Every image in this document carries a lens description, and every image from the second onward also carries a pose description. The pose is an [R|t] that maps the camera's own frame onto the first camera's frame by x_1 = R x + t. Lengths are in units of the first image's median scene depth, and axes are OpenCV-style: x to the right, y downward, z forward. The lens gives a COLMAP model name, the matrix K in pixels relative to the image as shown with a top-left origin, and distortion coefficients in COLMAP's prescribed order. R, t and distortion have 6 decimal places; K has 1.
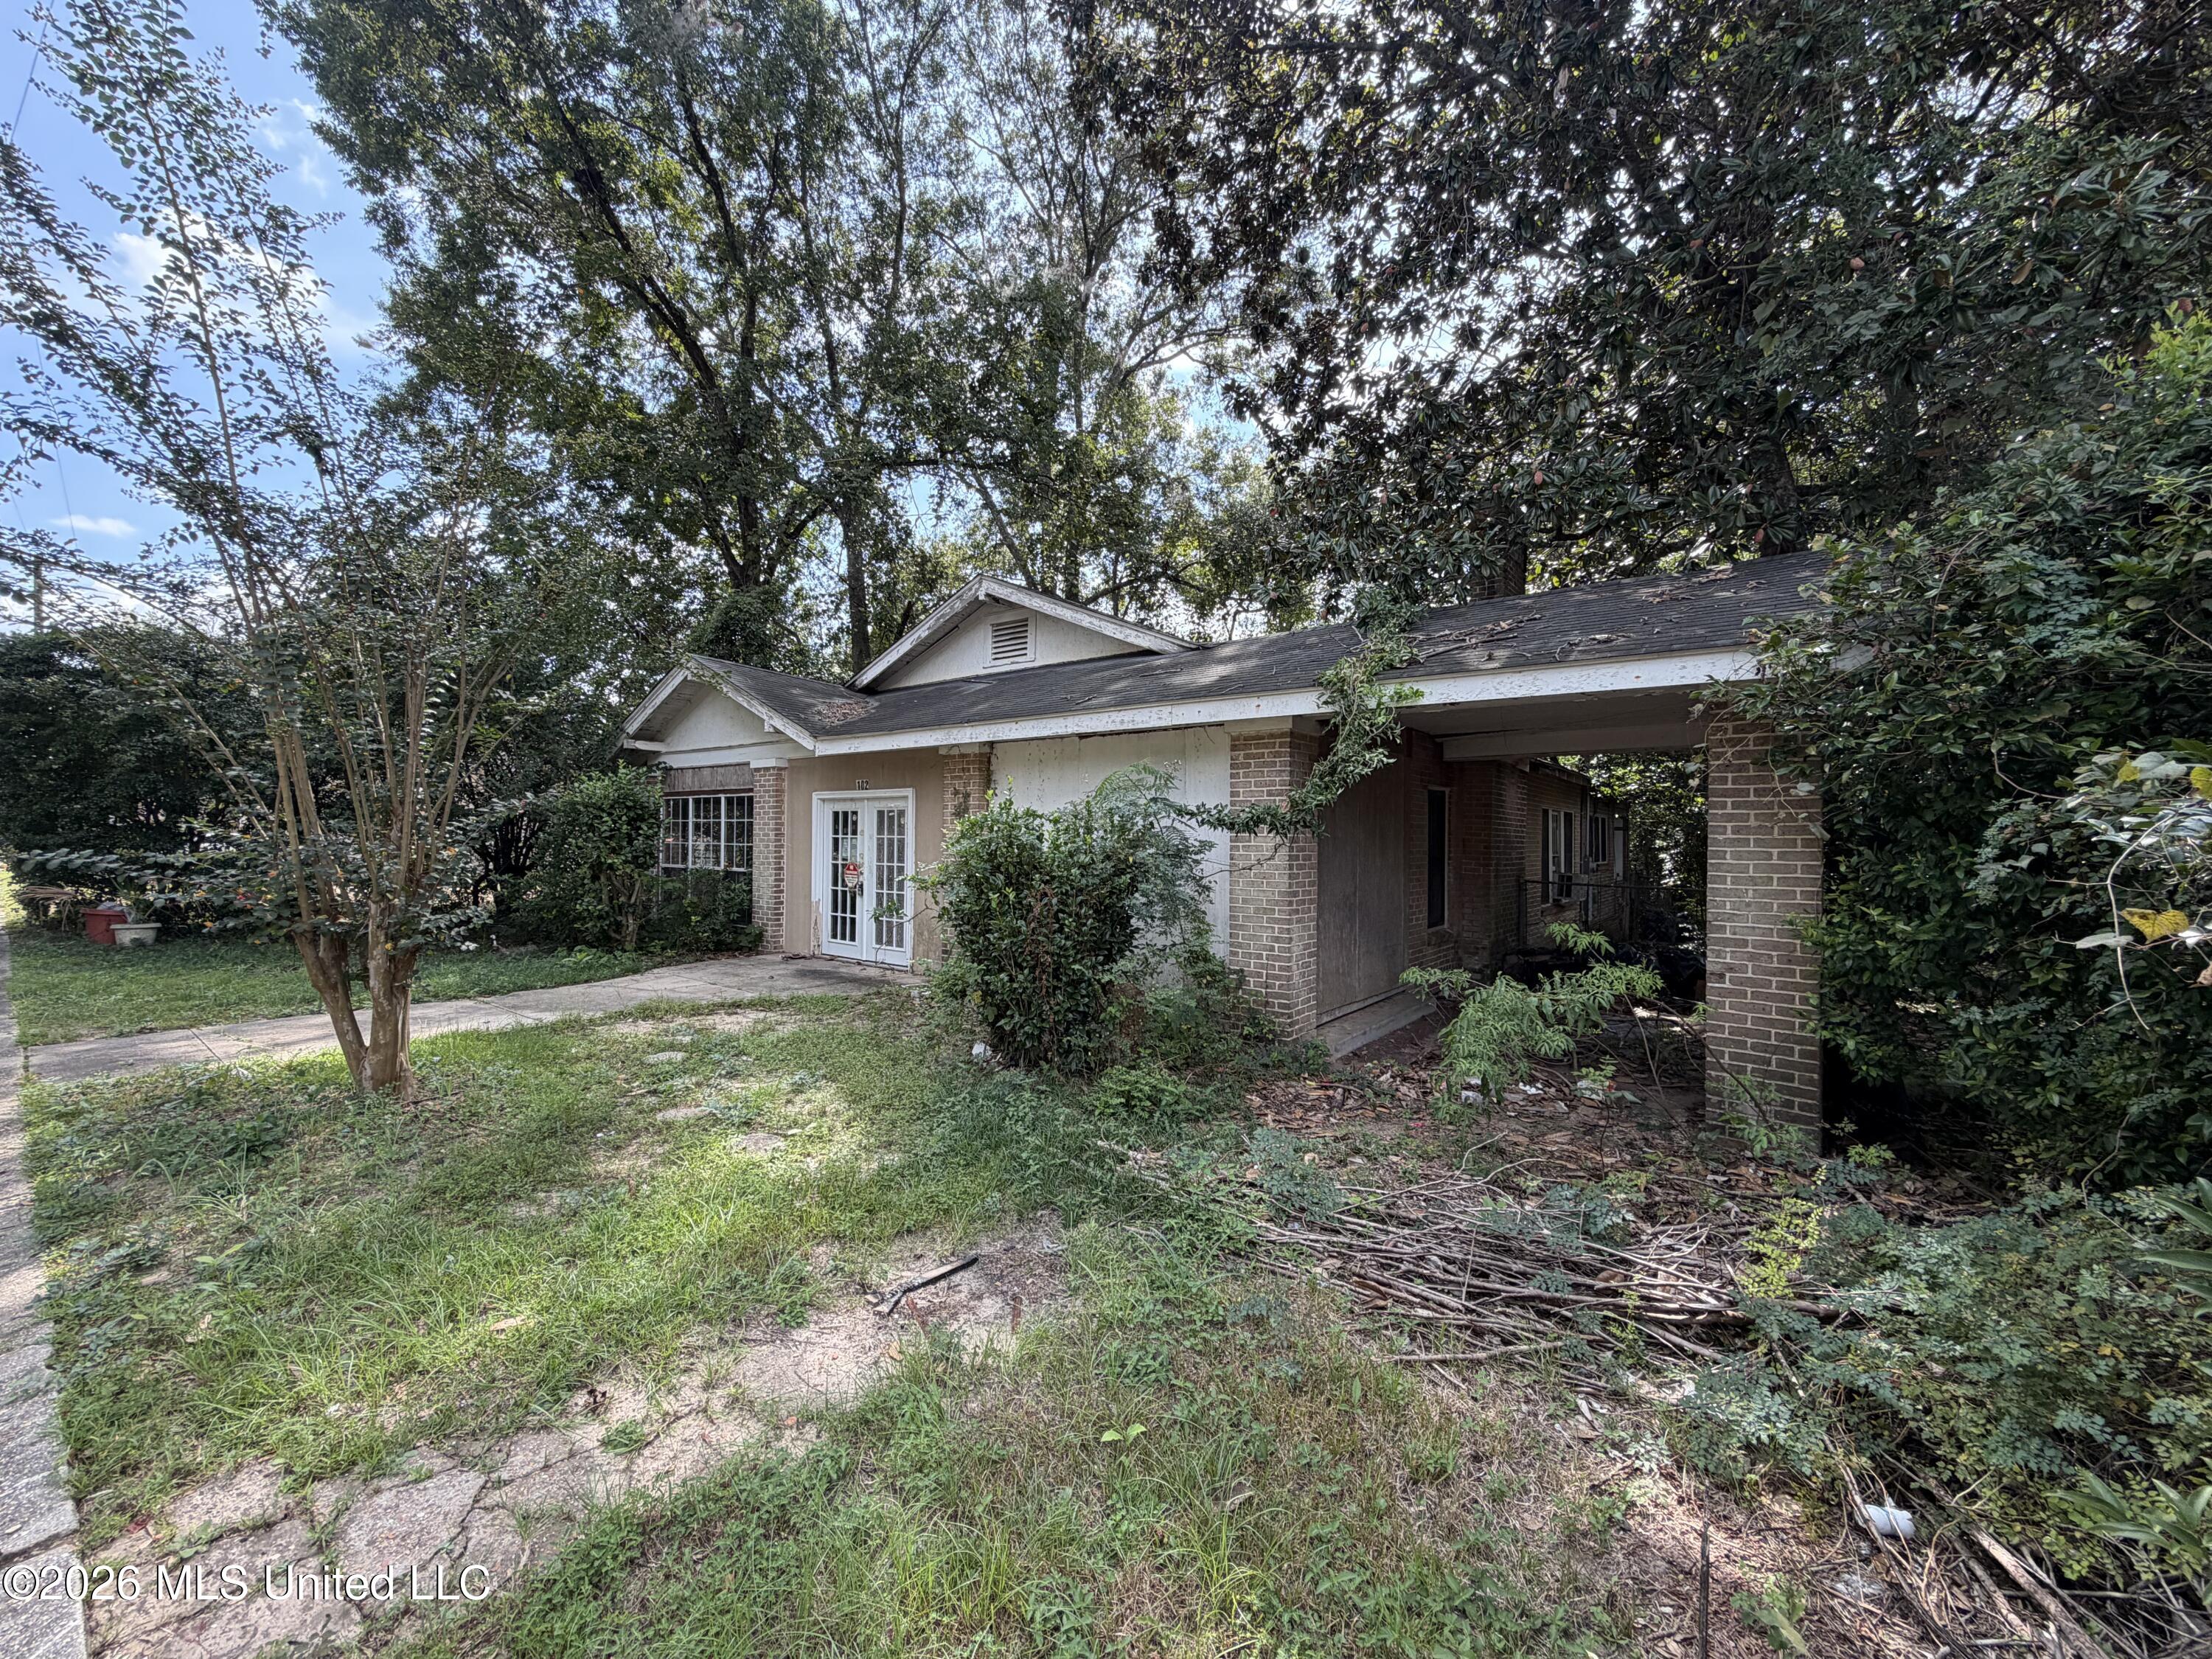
lens RADIAL K [[879.0, 0, 1117.0], [0, 879.0, 823.2], [0, 0, 1]] dist [-0.002030, 0.000066]
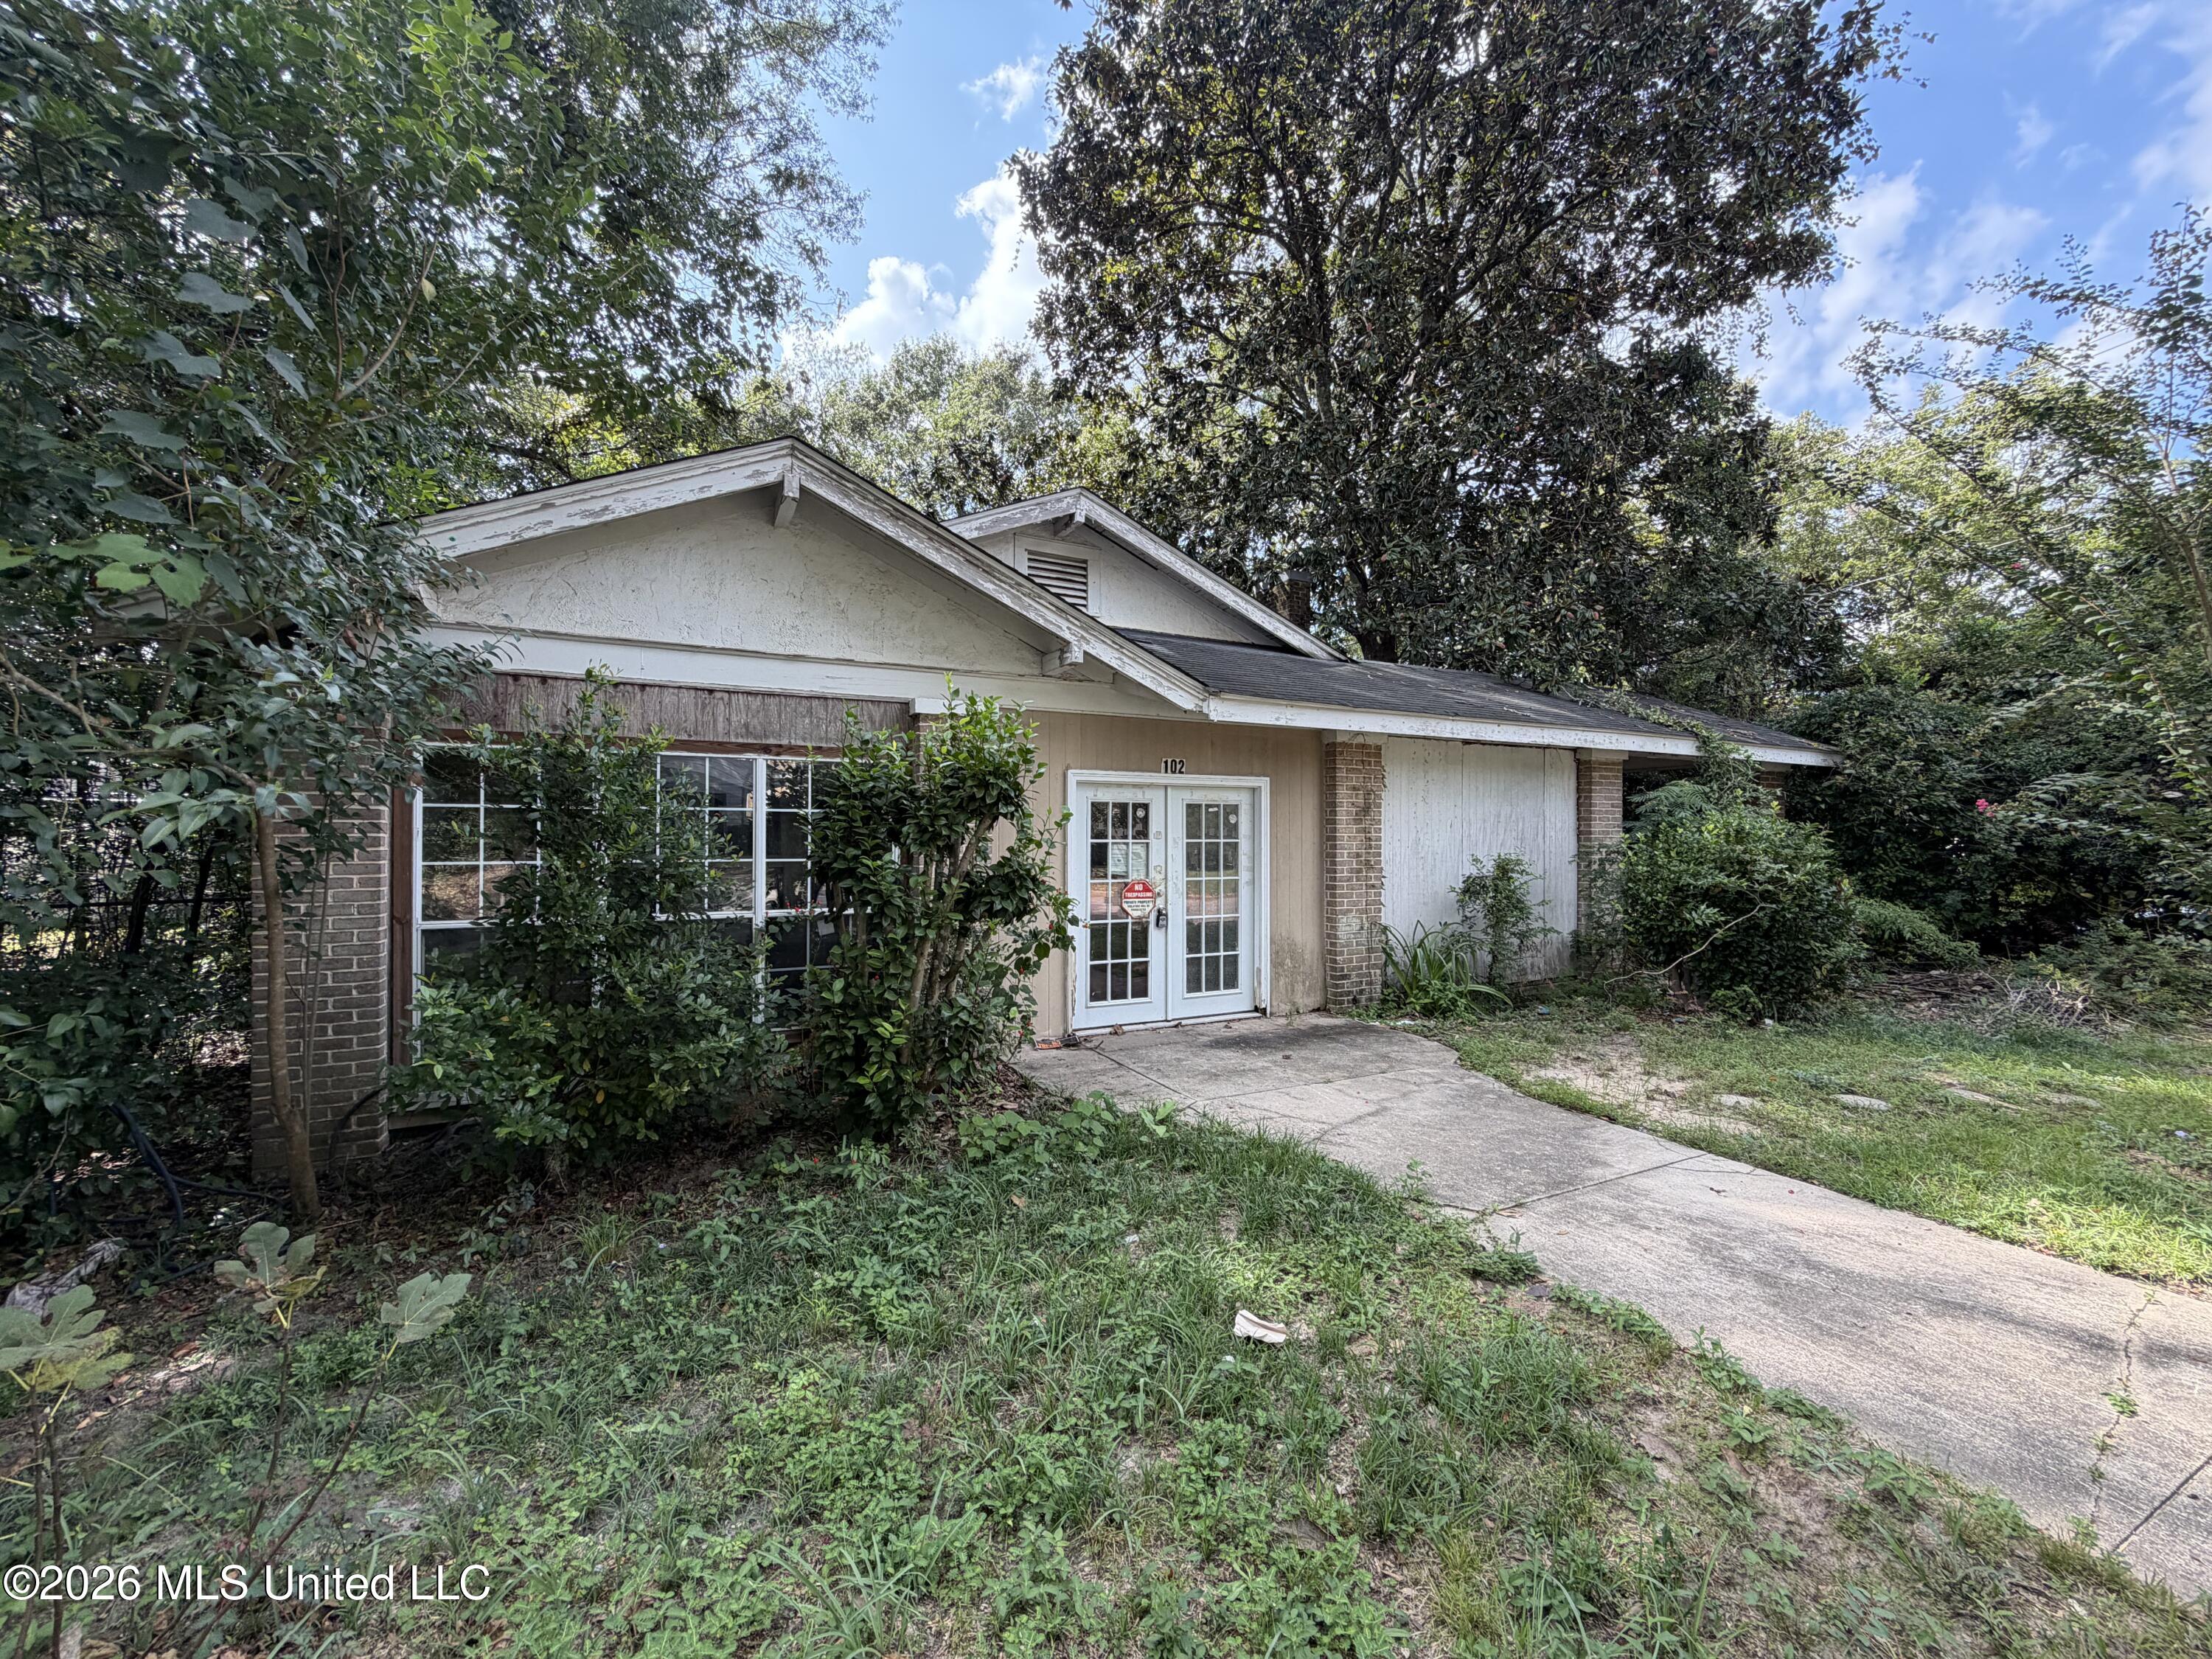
lens RADIAL K [[879.0, 0, 1108.0], [0, 879.0, 834.0], [0, 0, 1]] dist [-0.002030, 0.000066]
pose [[0.428766, -0.004971, 0.903402, -0.916750], [-0.011464, 0.999874, 0.010942, 0.002501], [-0.903343, -0.015049, 0.428655, 0.736750]]
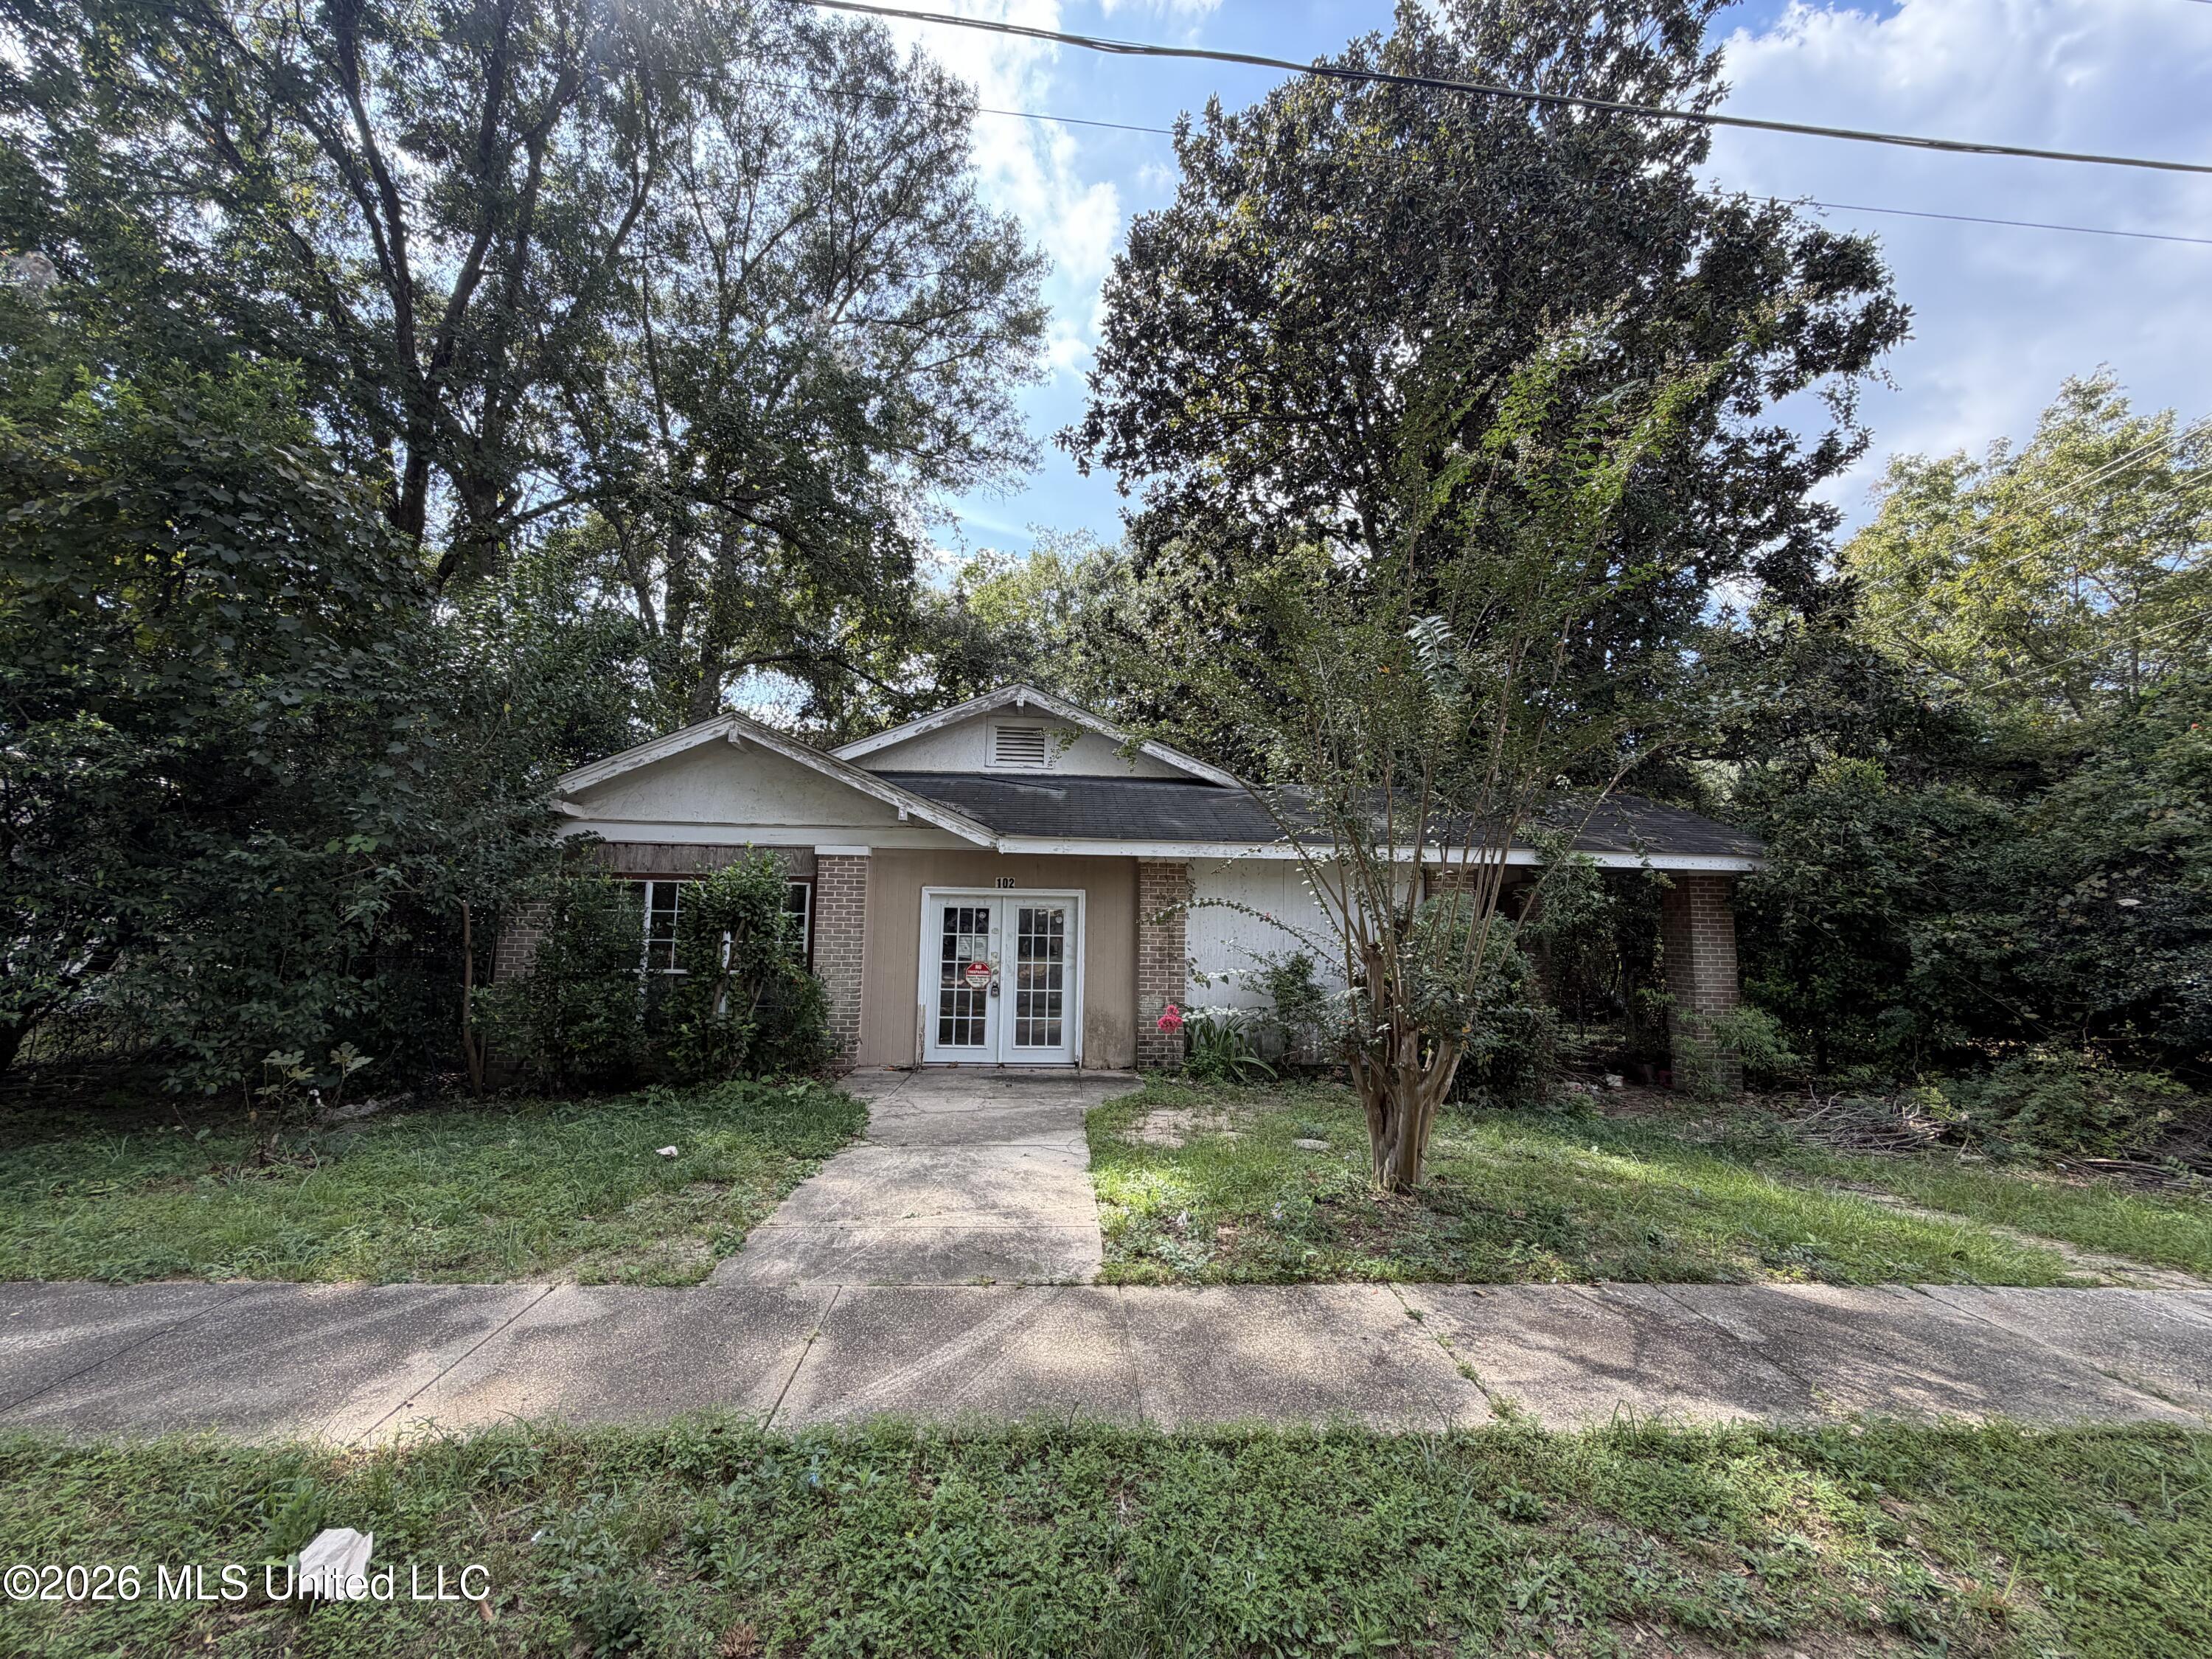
lens RADIAL K [[879.0, 0, 1102.5], [0, 879.0, 833.1], [0, 0, 1]] dist [-0.002030, 0.000066]
pose [[0.751895, 0.078030, 0.654649, -0.844571], [-0.021256, 0.995324, -0.094223, -0.008417], [-0.658940, 0.056931, 0.750038, 0.177673]]
